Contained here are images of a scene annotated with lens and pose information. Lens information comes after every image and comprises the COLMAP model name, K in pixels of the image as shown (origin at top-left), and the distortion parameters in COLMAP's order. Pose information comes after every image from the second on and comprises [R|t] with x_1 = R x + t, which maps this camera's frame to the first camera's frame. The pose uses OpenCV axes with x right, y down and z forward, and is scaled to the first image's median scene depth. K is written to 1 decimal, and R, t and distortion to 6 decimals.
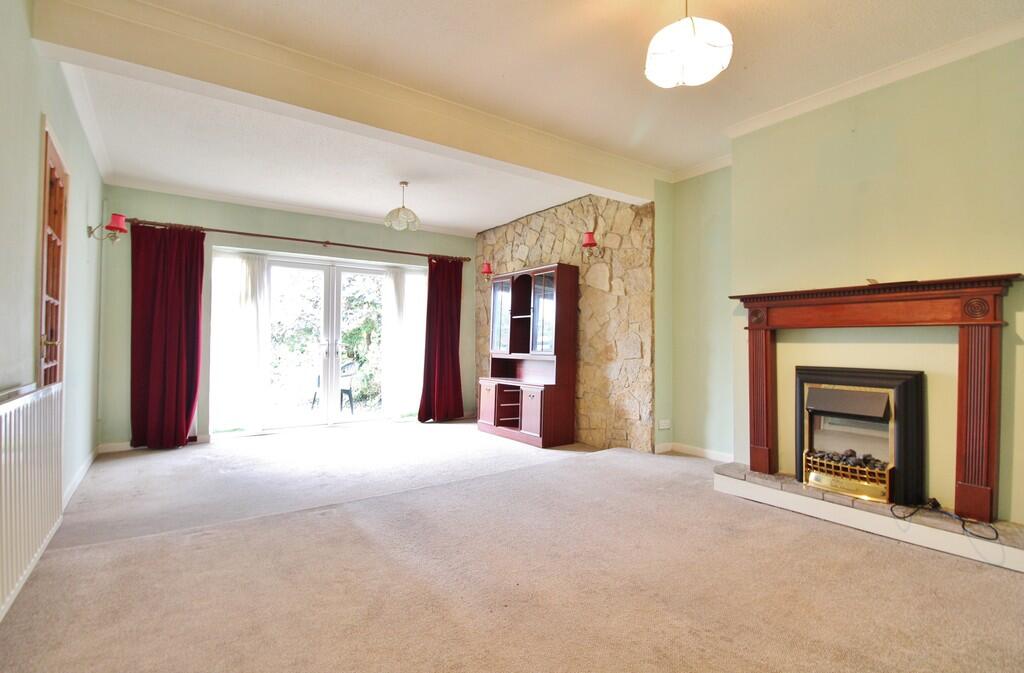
lens RADIAL K [[484.3, 0, 515.5], [0, 484.3, 333.1], [0, 0, 1]] dist [0.000061, -0.000082]
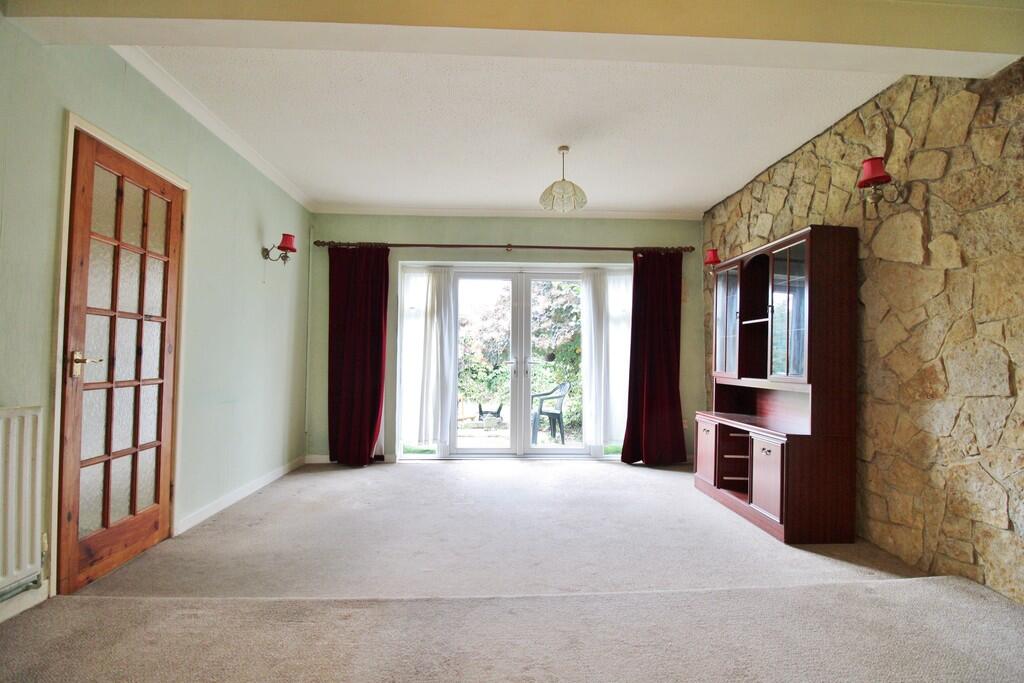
lens RADIAL K [[478.1, 0, 514.6], [0, 478.1, 336.1], [0, 0, 1]] dist [0.002428, -0.013865]
pose [[0.839622, -0.023859, -0.542647, 0.095775], [0.007795, 0.999461, -0.031883, 0.003905], [0.543116, 0.022539, 0.839355, 0.324882]]
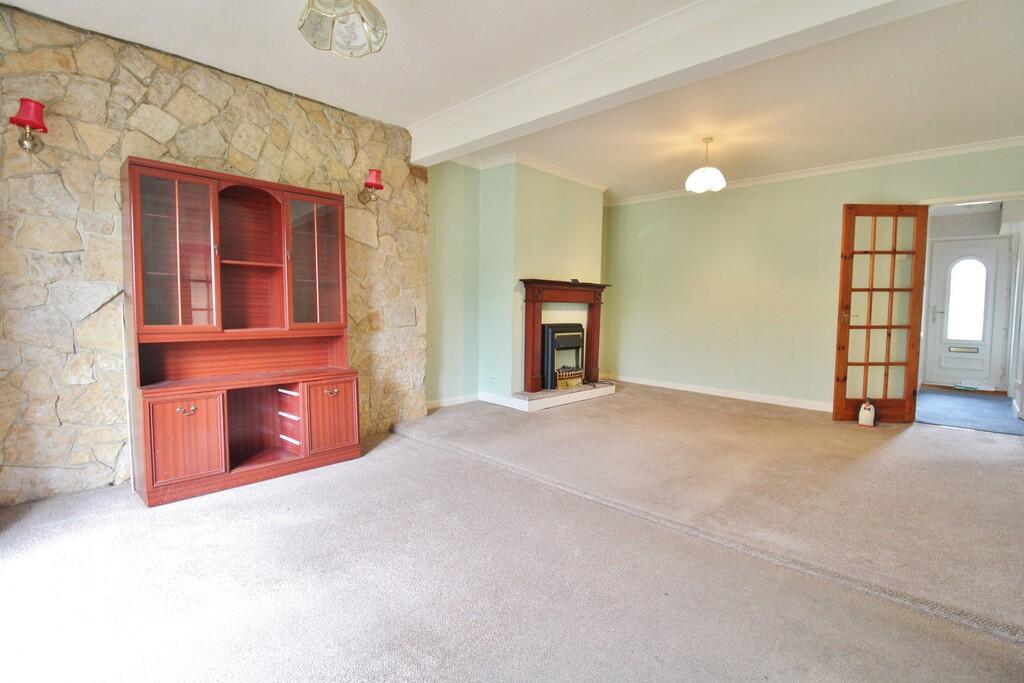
lens RADIAL K [[478.1, 0, 514.6], [0, 478.1, 336.1], [0, 0, 1]] dist [0.002428, -0.013865]
pose [[-0.186414, -0.067616, 0.980142, -0.646347], [-0.034932, 0.997454, 0.062167, 0.005429], [-0.981850, -0.022650, -0.188302, 0.878212]]
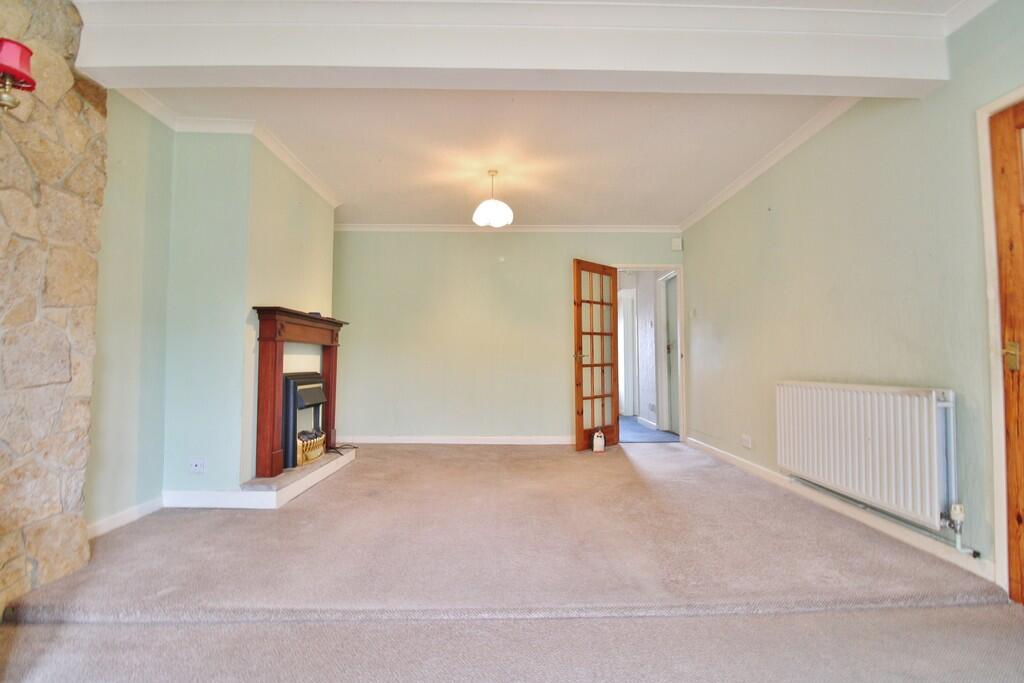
lens RADIAL K [[478.1, 0, 514.6], [0, 478.1, 336.1], [0, 0, 1]] dist [0.002428, -0.013865]
pose [[-0.827328, 0.025902, 0.561122, -0.335918], [-0.012767, 0.997811, -0.064884, 0.027519], [-0.561574, -0.060844, -0.825186, 1.020266]]
